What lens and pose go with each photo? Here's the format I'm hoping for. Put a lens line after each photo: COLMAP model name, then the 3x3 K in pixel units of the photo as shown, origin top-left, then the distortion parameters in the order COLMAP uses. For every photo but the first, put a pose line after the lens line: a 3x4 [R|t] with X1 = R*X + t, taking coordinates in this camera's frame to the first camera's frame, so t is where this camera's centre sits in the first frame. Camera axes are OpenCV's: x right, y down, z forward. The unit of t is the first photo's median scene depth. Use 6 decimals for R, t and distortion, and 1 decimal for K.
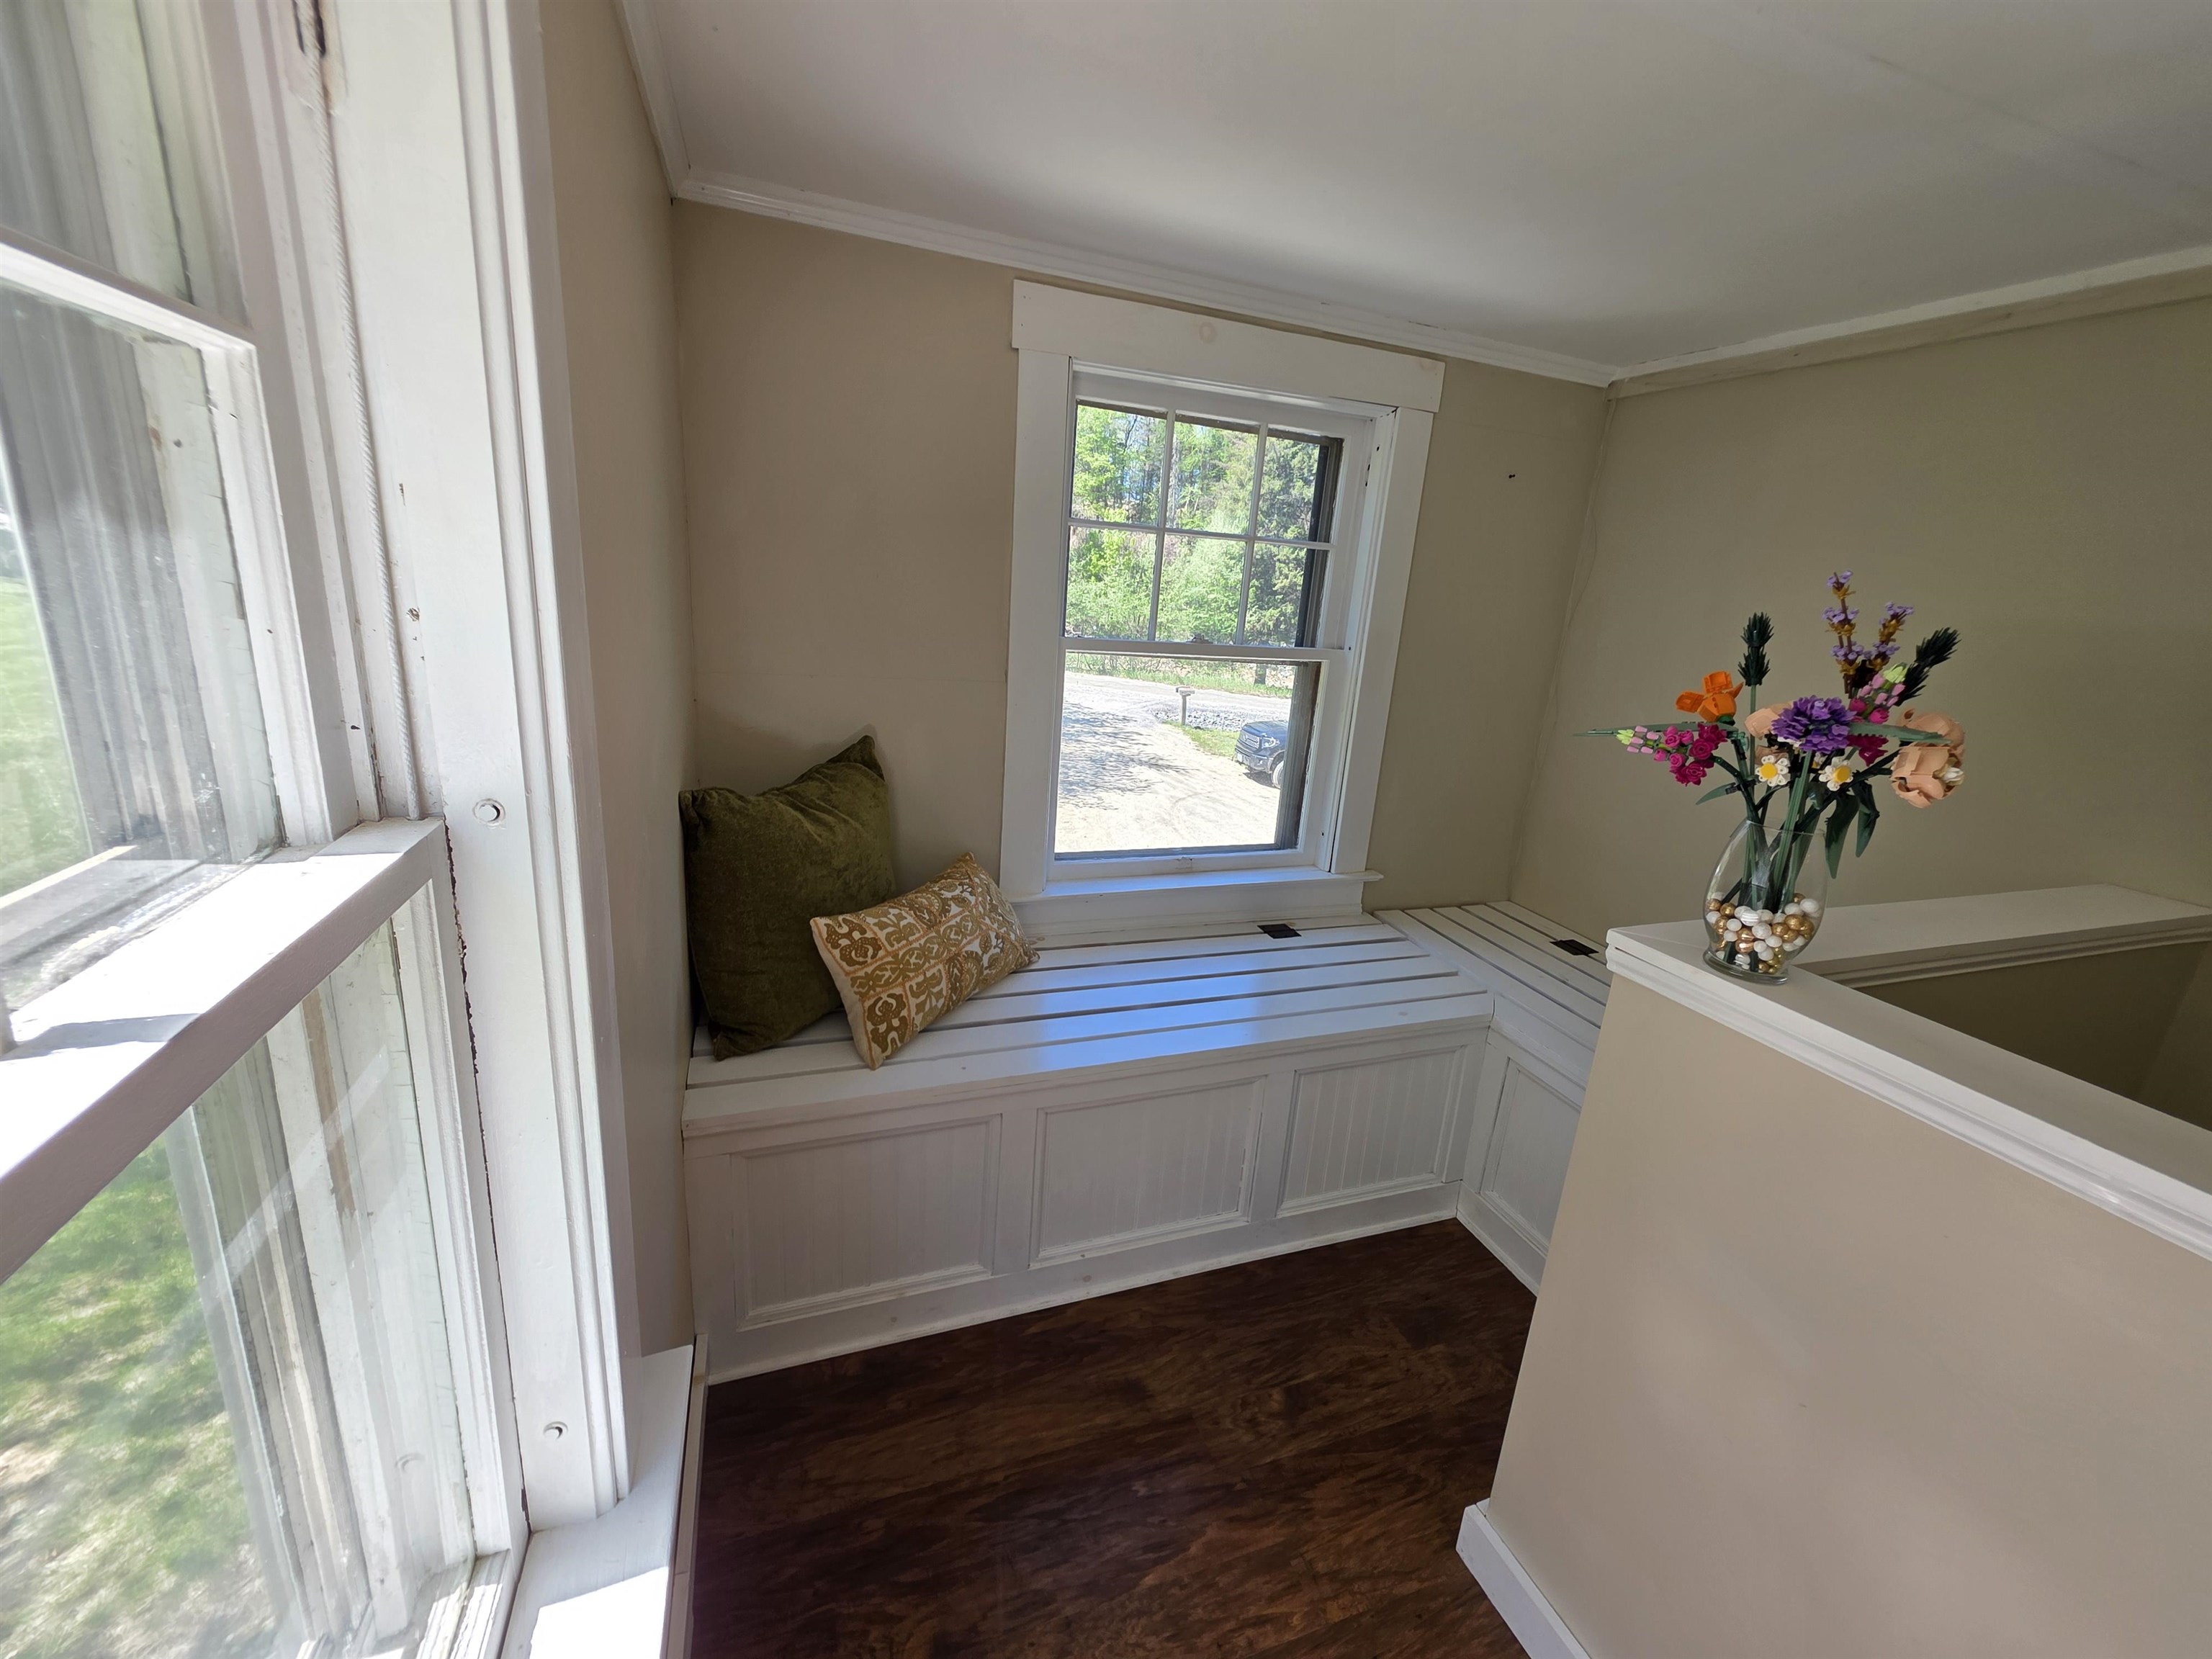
lens RADIAL K [[881.7, 0, 1107.0], [0, 881.7, 817.4], [0, 0, 1]] dist [0.002395, 0.000087]
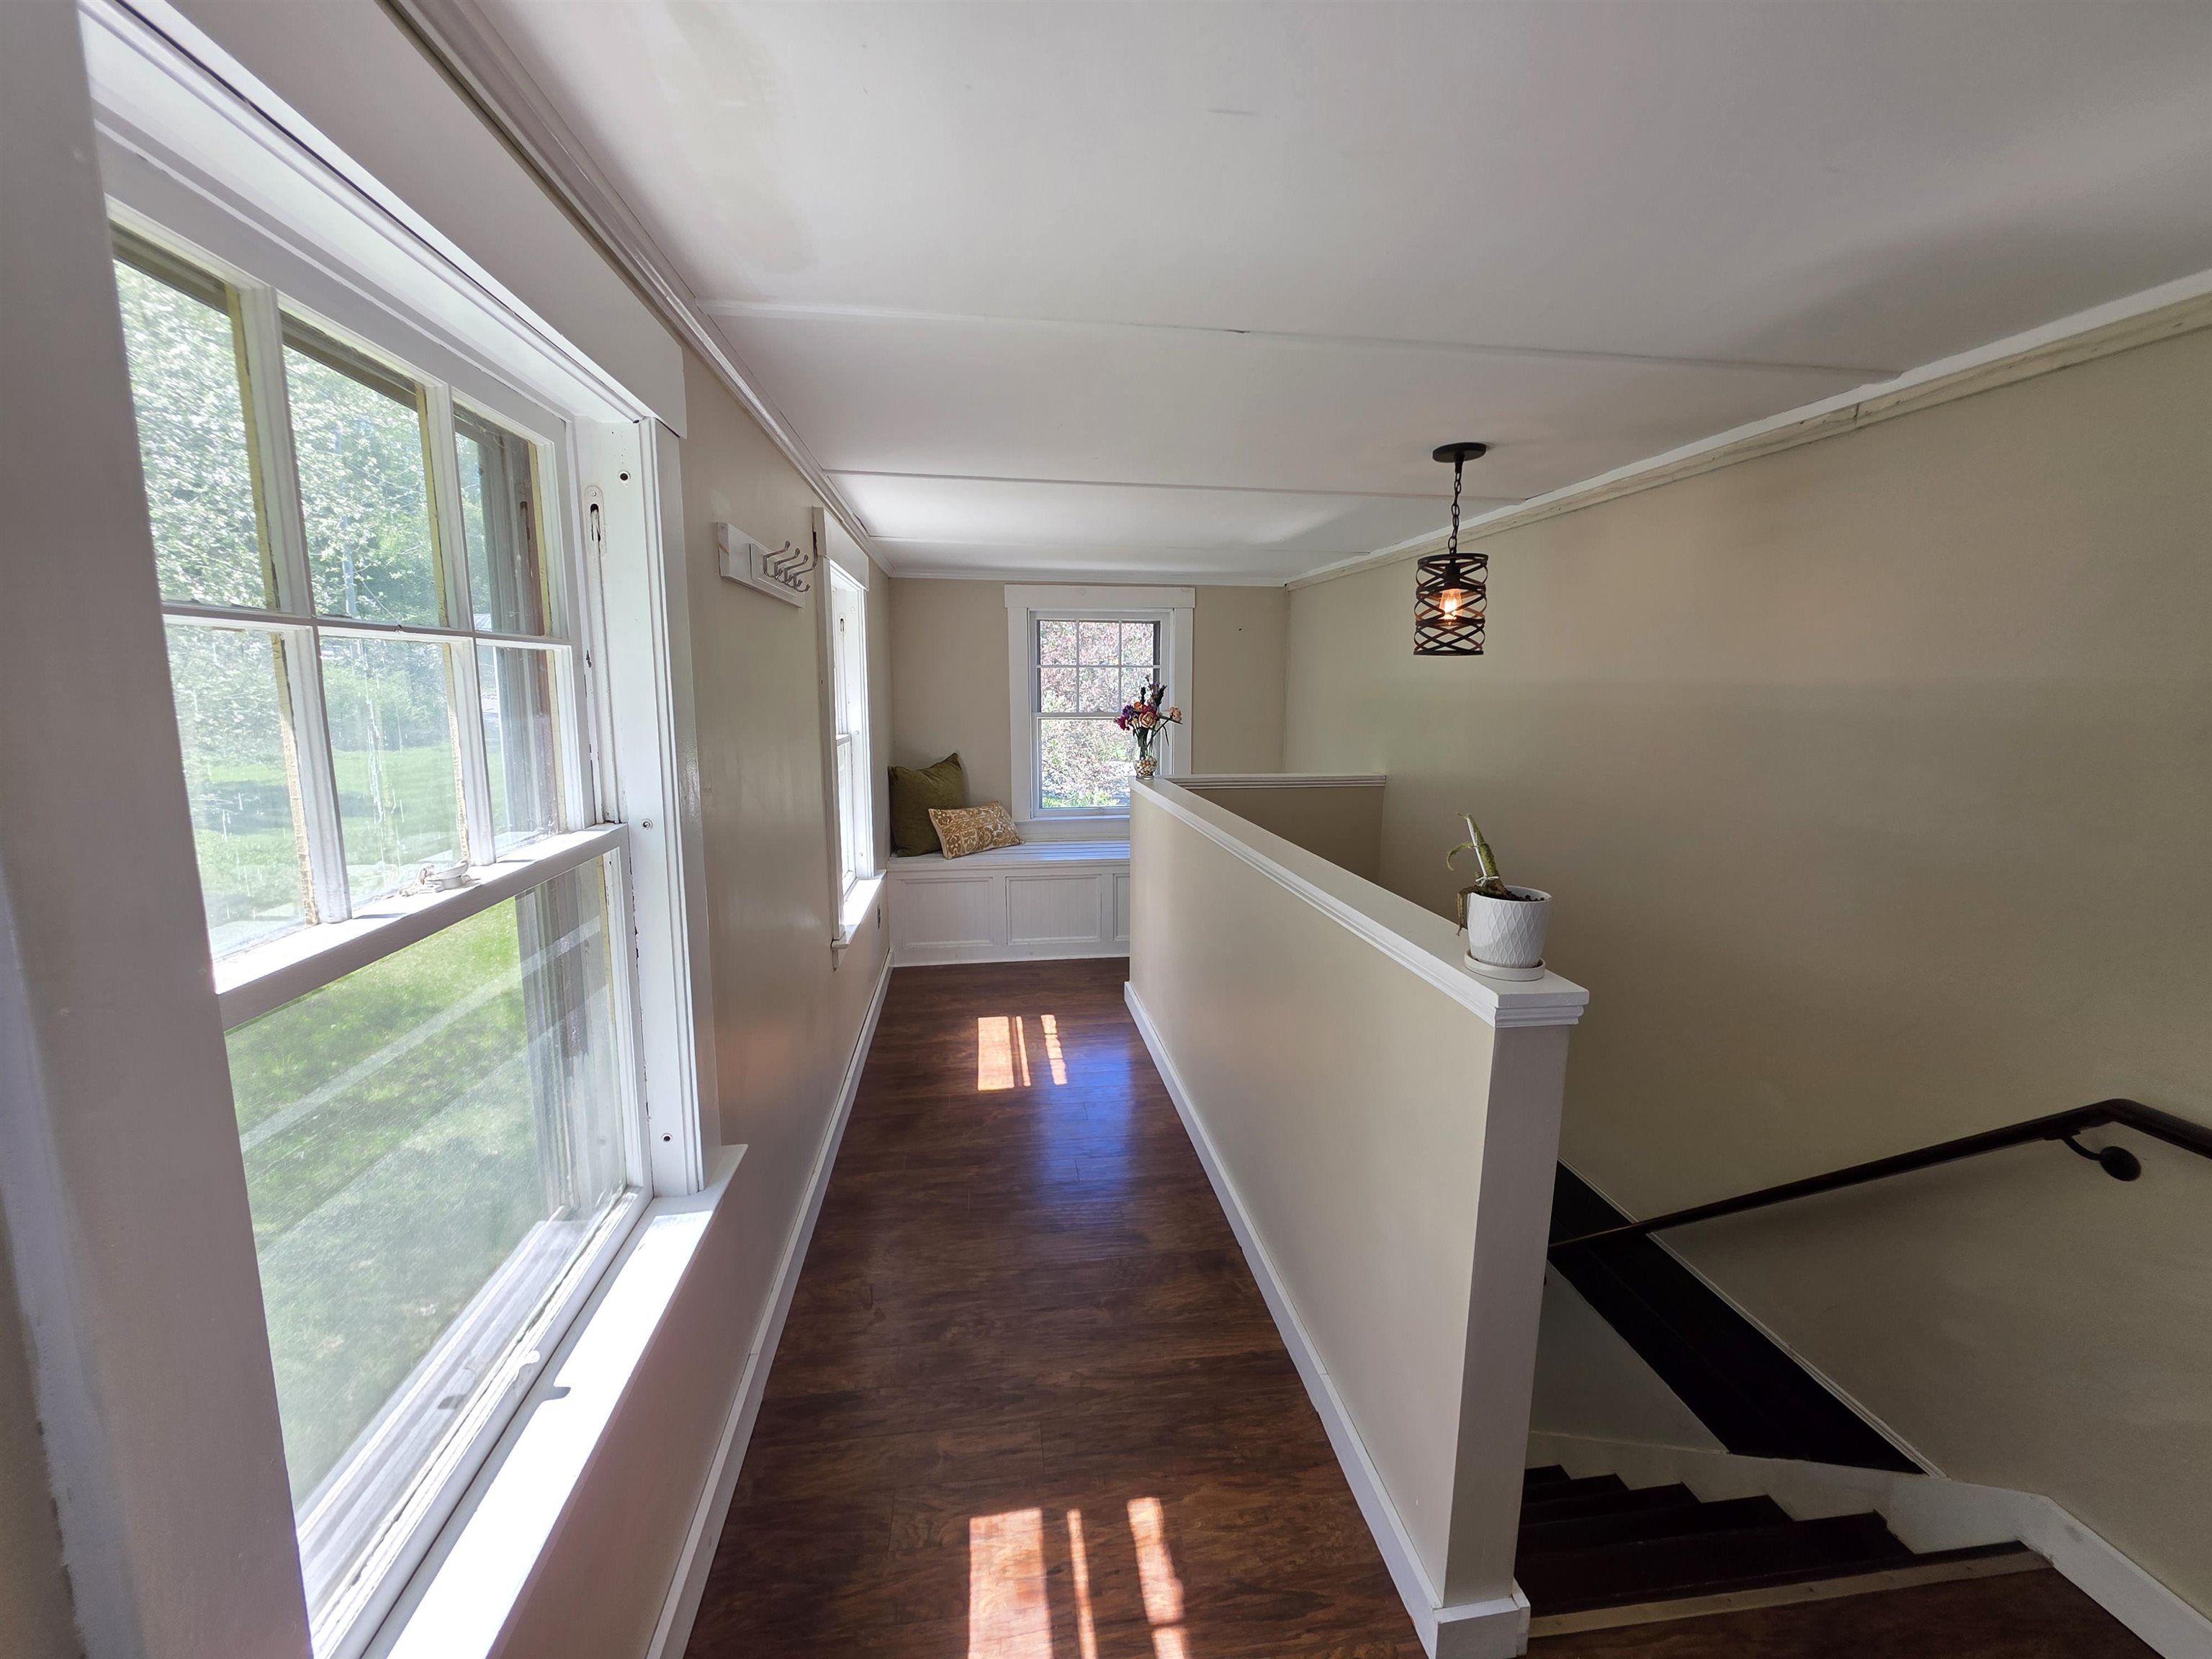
lens RADIAL K [[881.7, 0, 1107.0], [0, 881.7, 817.4], [0, 0, 1]] dist [0.002395, 0.000087]
pose [[0.975938, -0.036607, -0.214953, 0.778715], [0.011059, 0.992848, -0.118873, 0.444940], [0.217768, 0.113635, 0.969363, -1.528310]]
